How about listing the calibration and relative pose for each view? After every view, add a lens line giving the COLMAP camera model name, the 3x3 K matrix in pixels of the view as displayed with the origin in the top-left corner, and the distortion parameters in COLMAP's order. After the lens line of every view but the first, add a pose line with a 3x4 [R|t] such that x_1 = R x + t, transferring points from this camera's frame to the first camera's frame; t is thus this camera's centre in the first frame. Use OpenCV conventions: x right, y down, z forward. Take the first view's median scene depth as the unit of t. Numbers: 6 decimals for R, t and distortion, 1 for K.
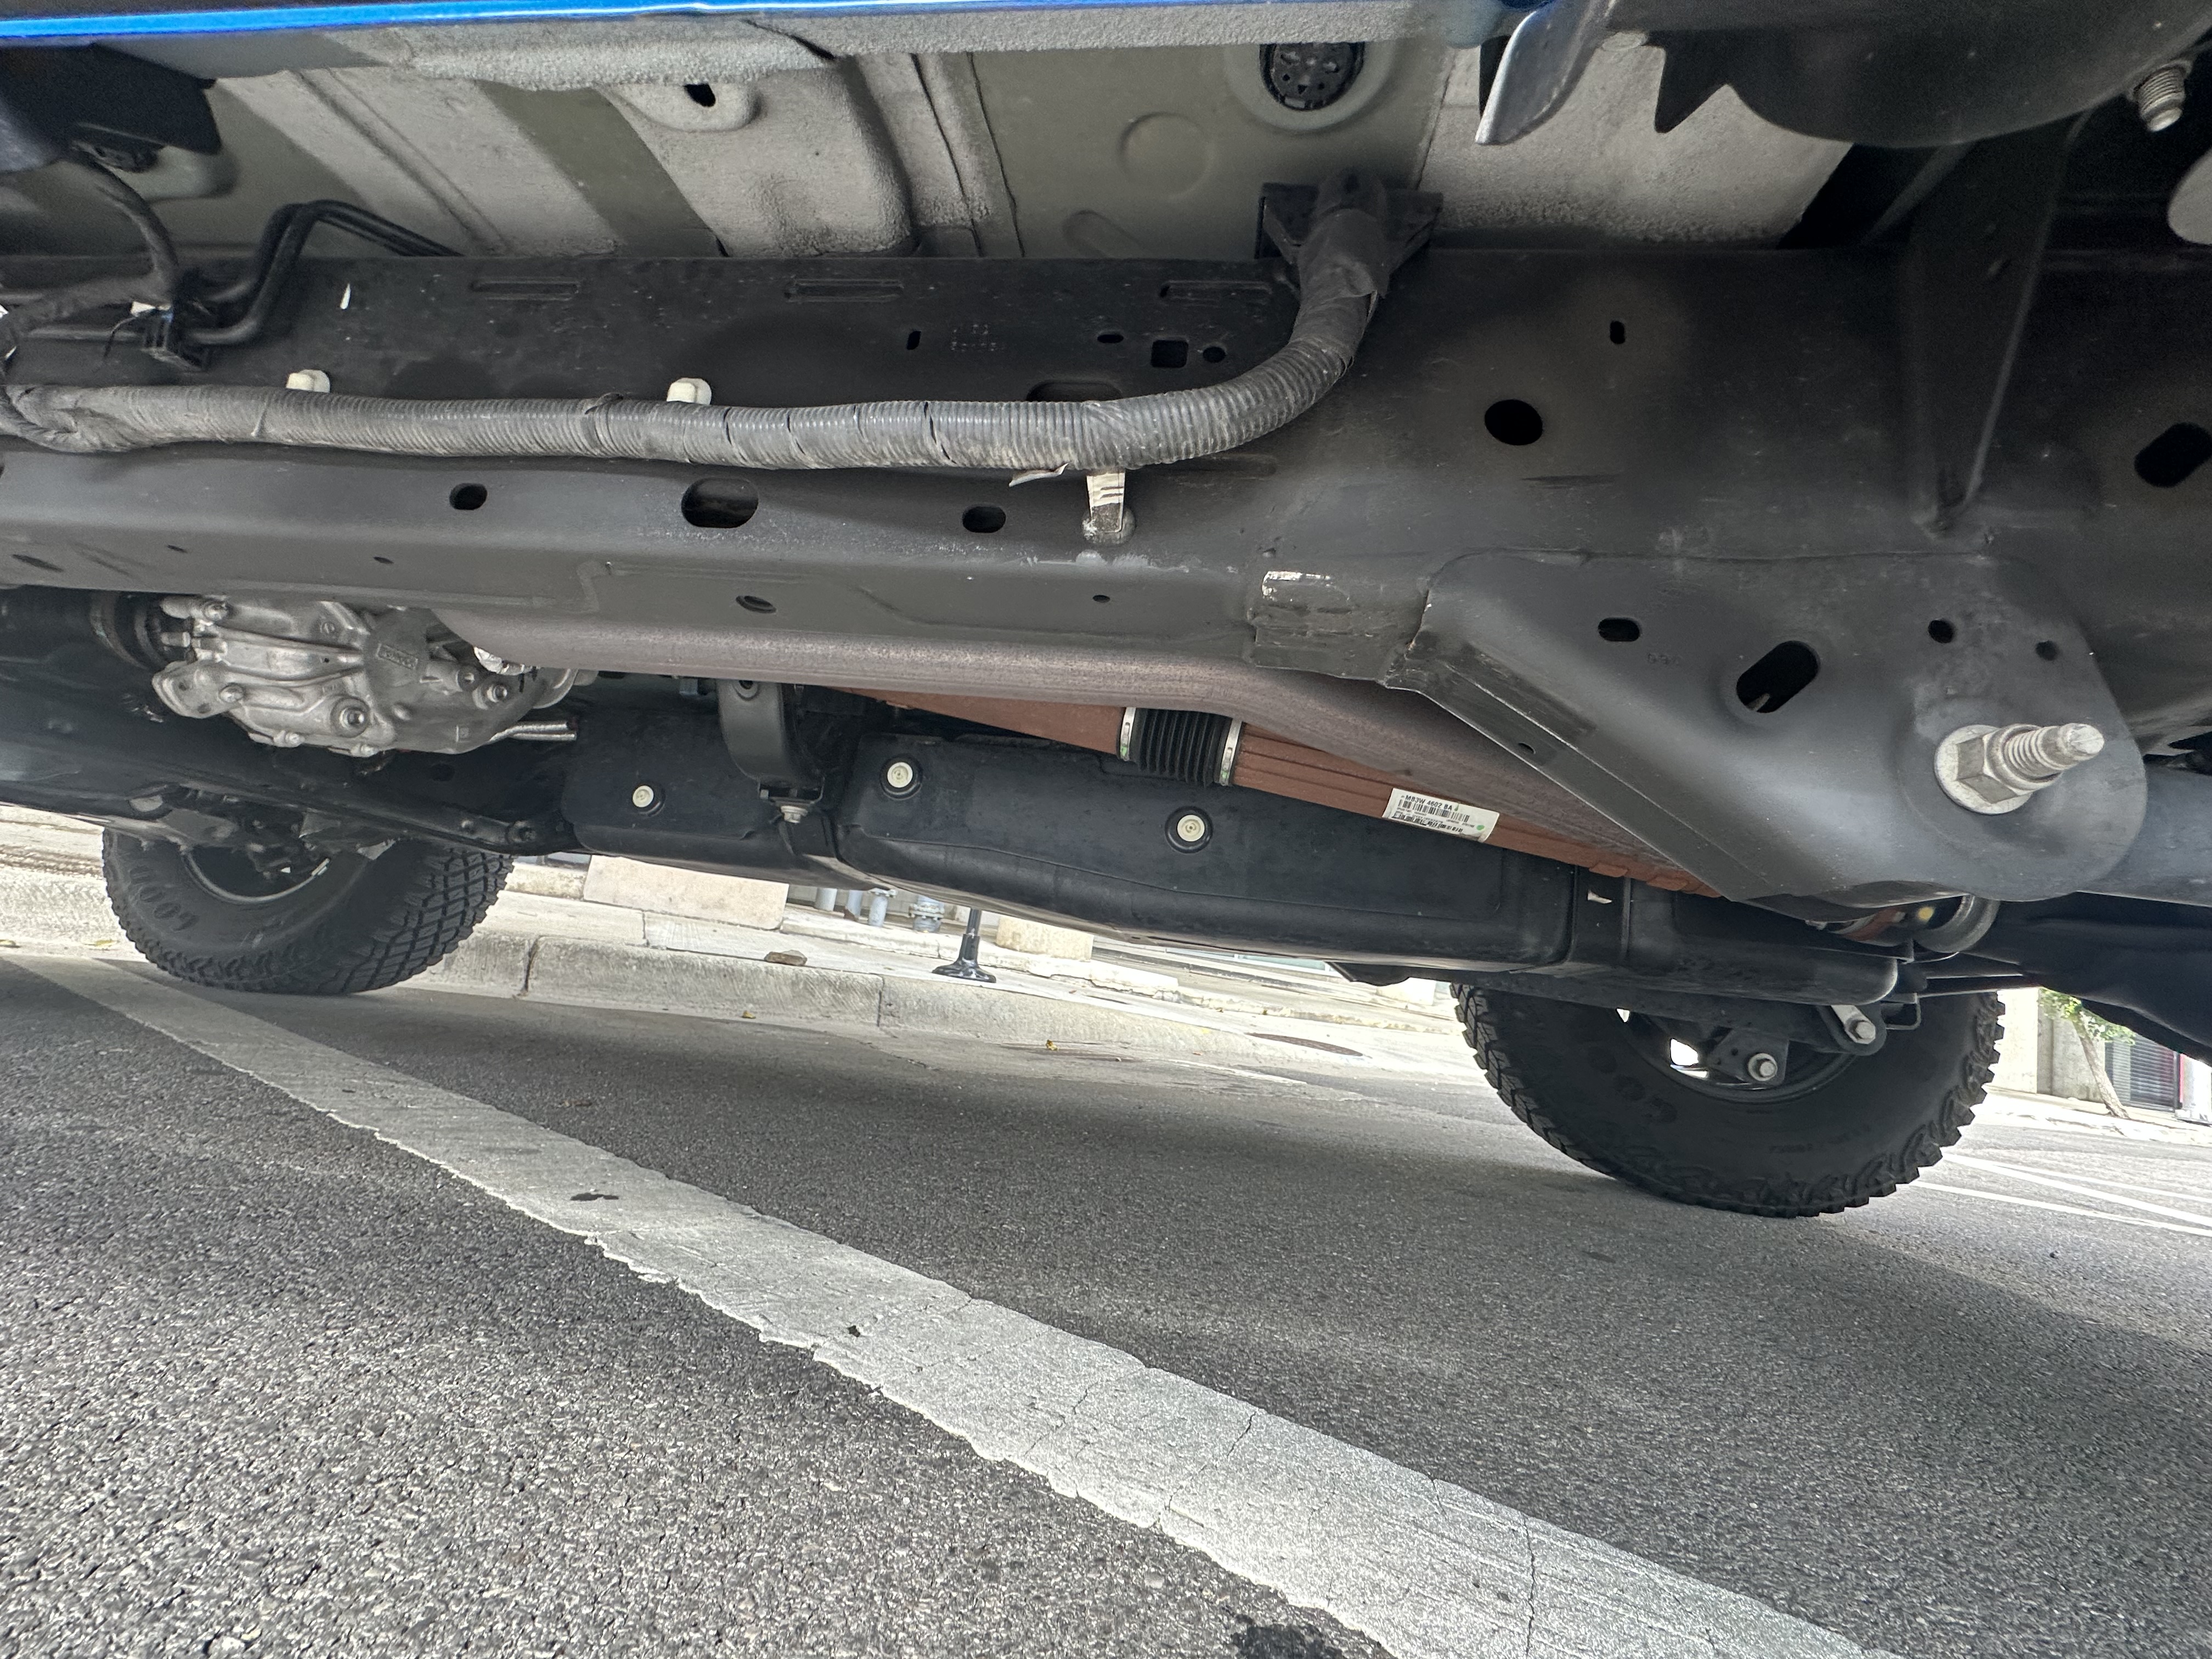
lens RADIAL K [[884.3, 0, 1108.4], [0, 884.3, 828.7], [0, 0, 1]] dist [-0.004498, 0.000912]
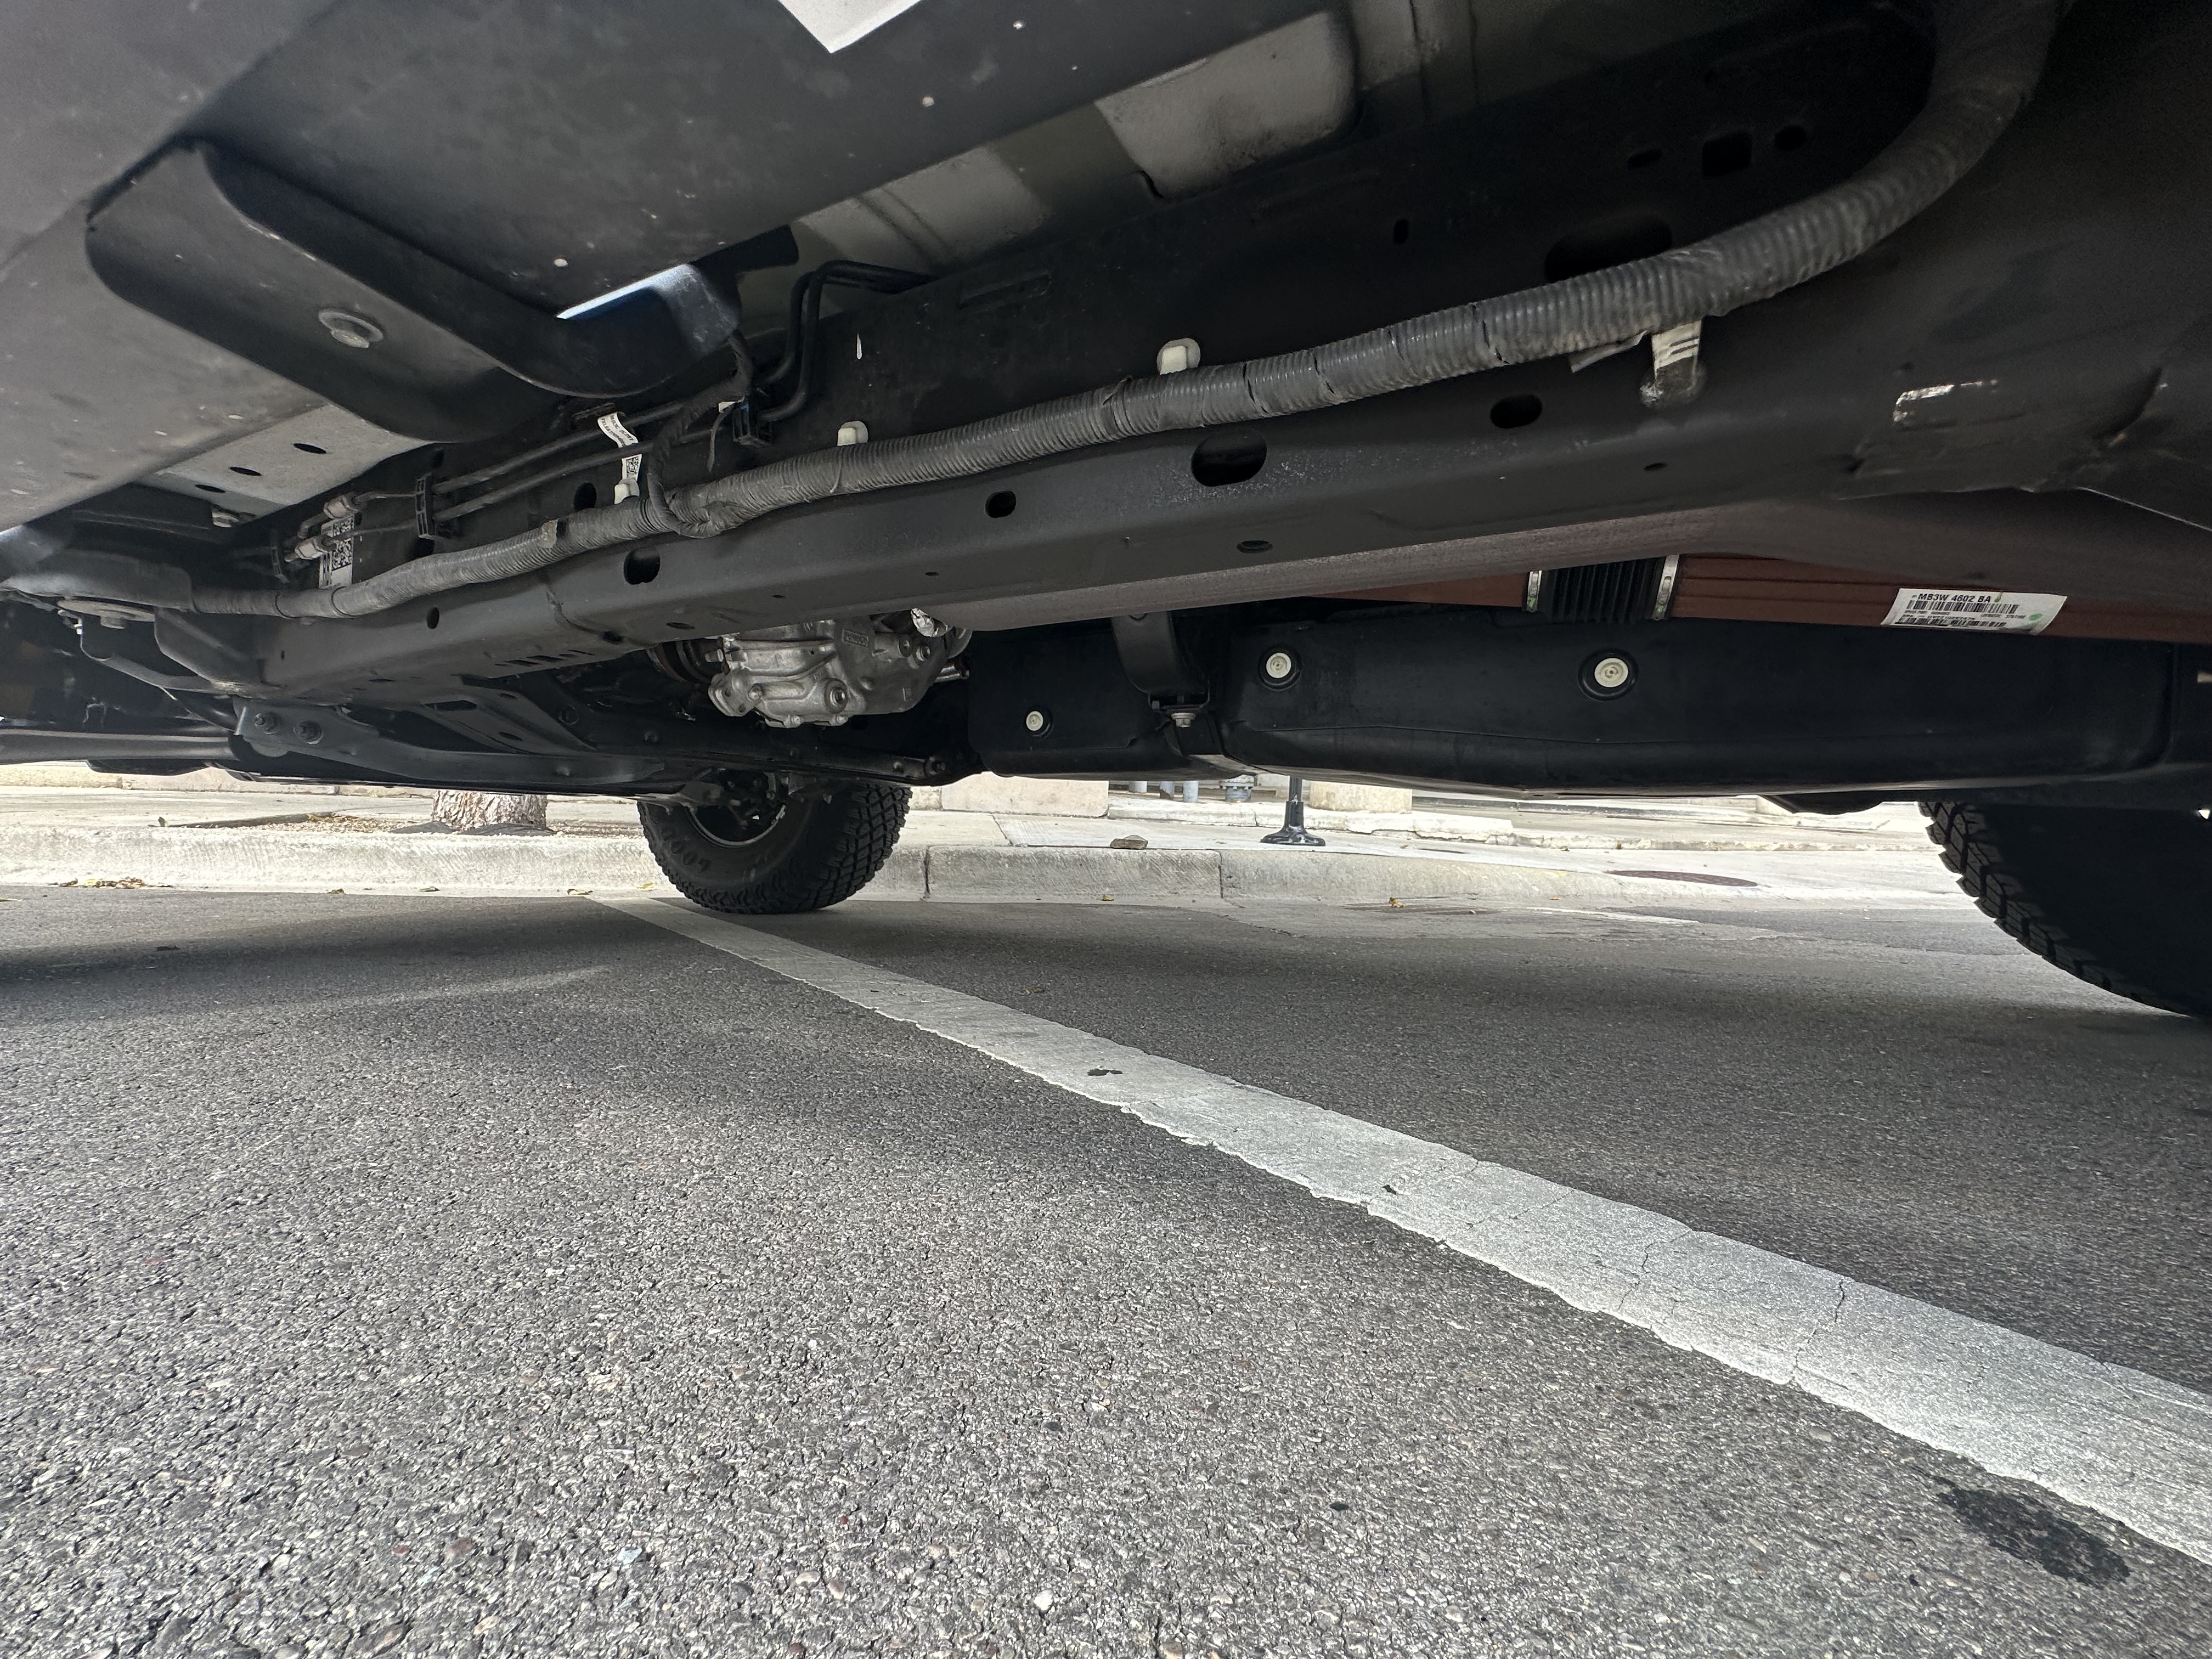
lens RADIAL K [[884.3, 0, 1115.7], [0, 884.3, 829.8], [0, 0, 1]] dist [-0.004498, 0.000912]
pose [[0.939145, -0.104809, -0.327141, -0.137063], [0.153665, 0.979902, 0.127196, -0.046763], [0.307235, -0.169725, 0.936376, -0.047123]]
